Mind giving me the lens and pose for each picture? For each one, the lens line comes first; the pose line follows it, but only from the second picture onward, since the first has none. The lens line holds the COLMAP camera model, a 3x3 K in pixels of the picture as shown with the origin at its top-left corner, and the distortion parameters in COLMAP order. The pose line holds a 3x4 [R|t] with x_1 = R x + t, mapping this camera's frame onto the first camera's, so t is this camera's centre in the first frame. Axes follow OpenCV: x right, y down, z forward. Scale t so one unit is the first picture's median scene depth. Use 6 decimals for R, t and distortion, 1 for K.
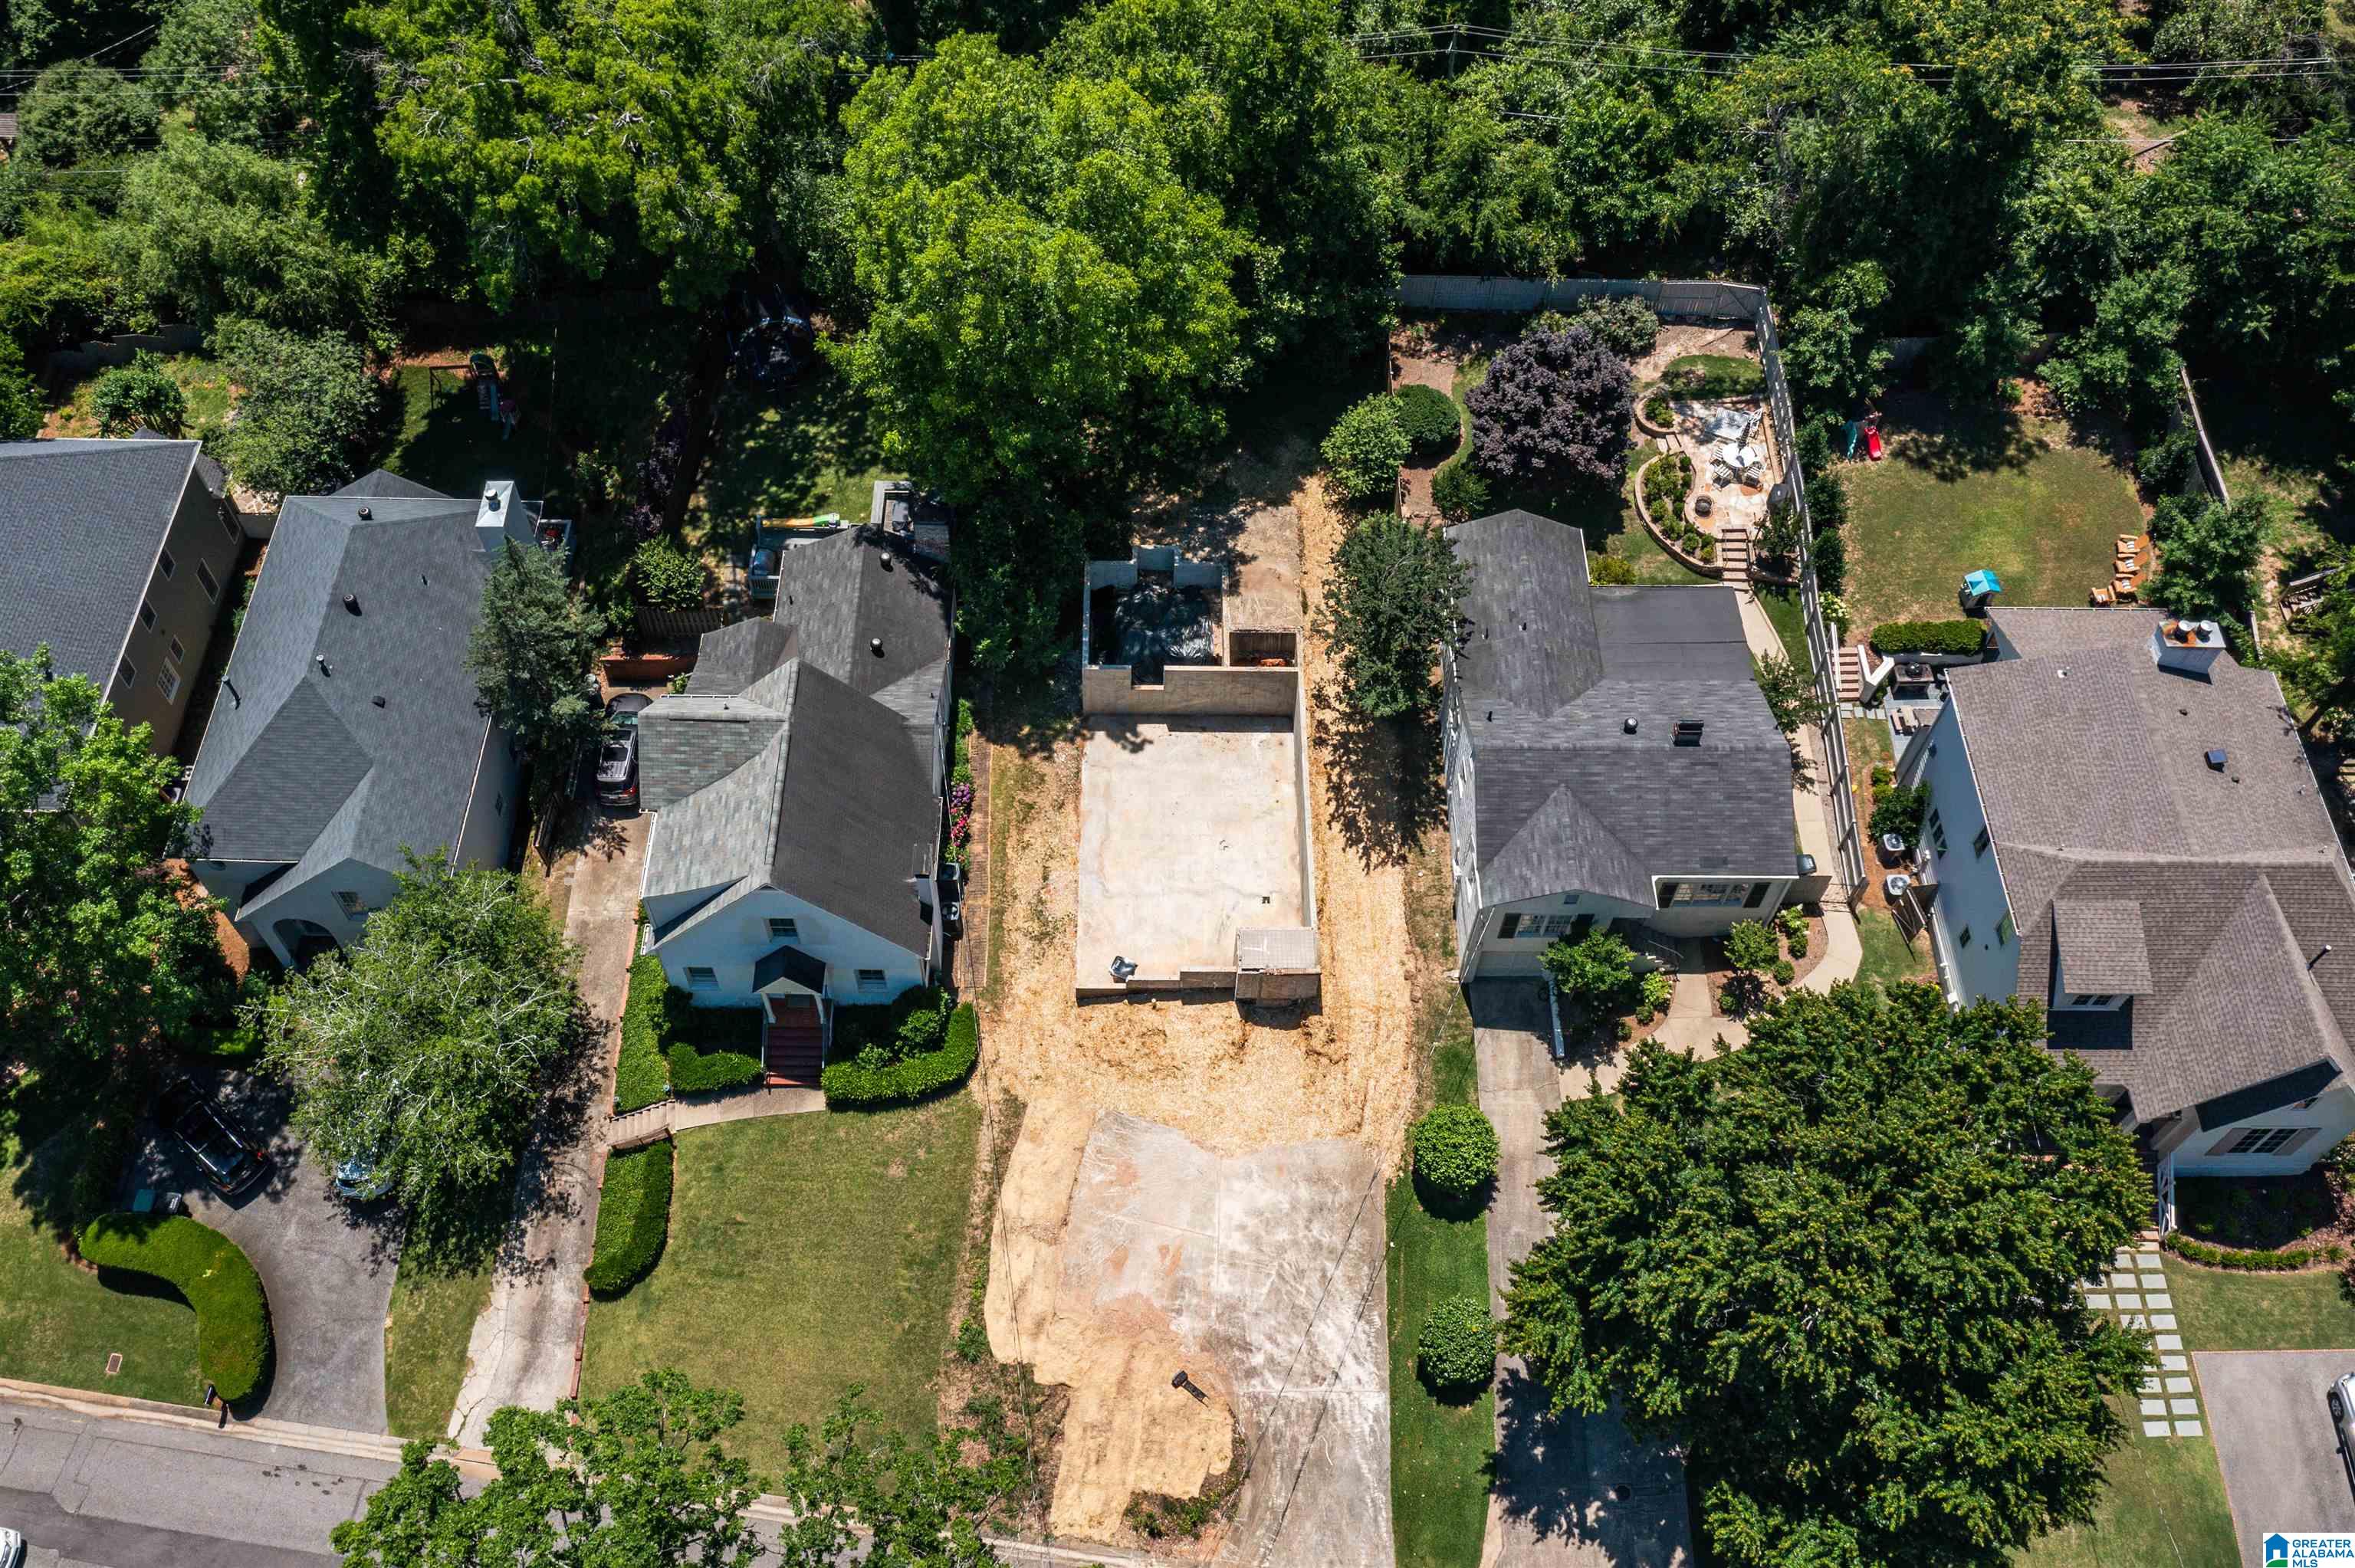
lens RADIAL K [[1963.9, 0, 1177.5], [0, 1963.9, 784.0], [0, 0, 1]] dist [-0.020507, 0.001762]
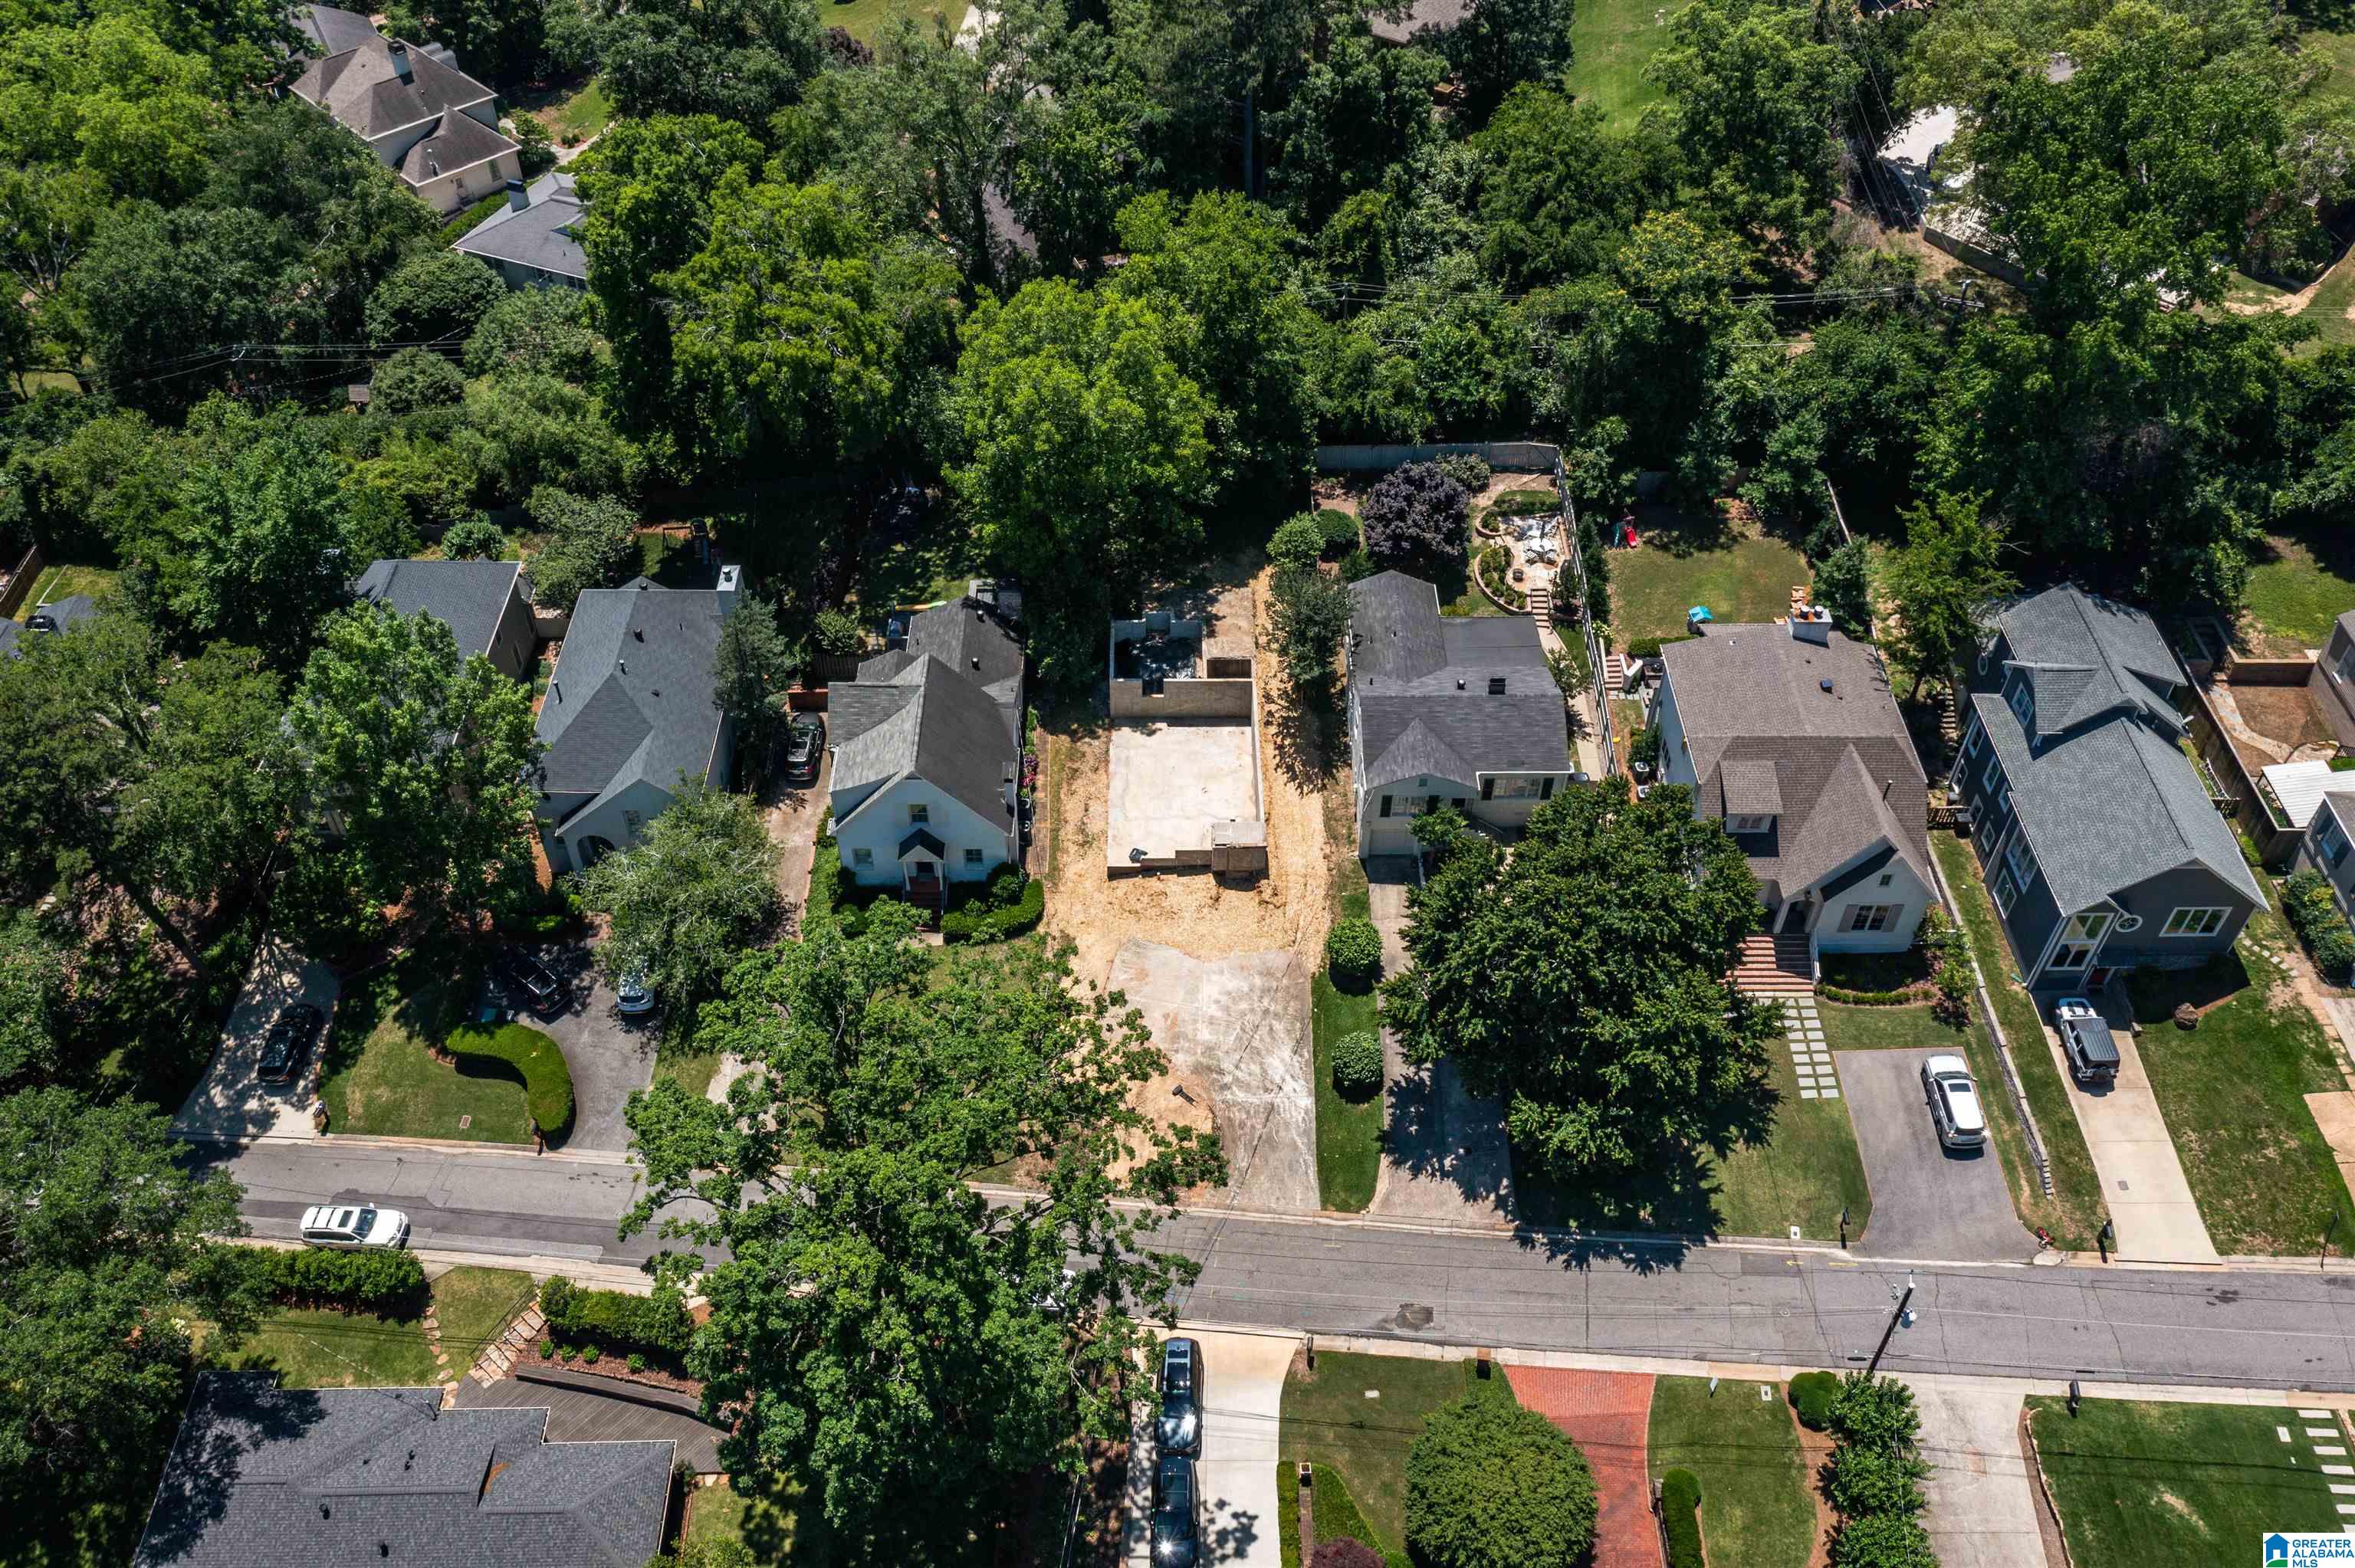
lens RADIAL K [[1851.5, 0, 1177.5], [0, 1851.5, 784.0], [0, 0, 1]] dist [-0.031826, 0.016207]
pose [[0.999850, -0.015257, -0.008178, 0.014658], [0.013538, 0.983596, -0.179878, 0.287398], [0.010788, 0.179740, 0.983655, -0.404647]]
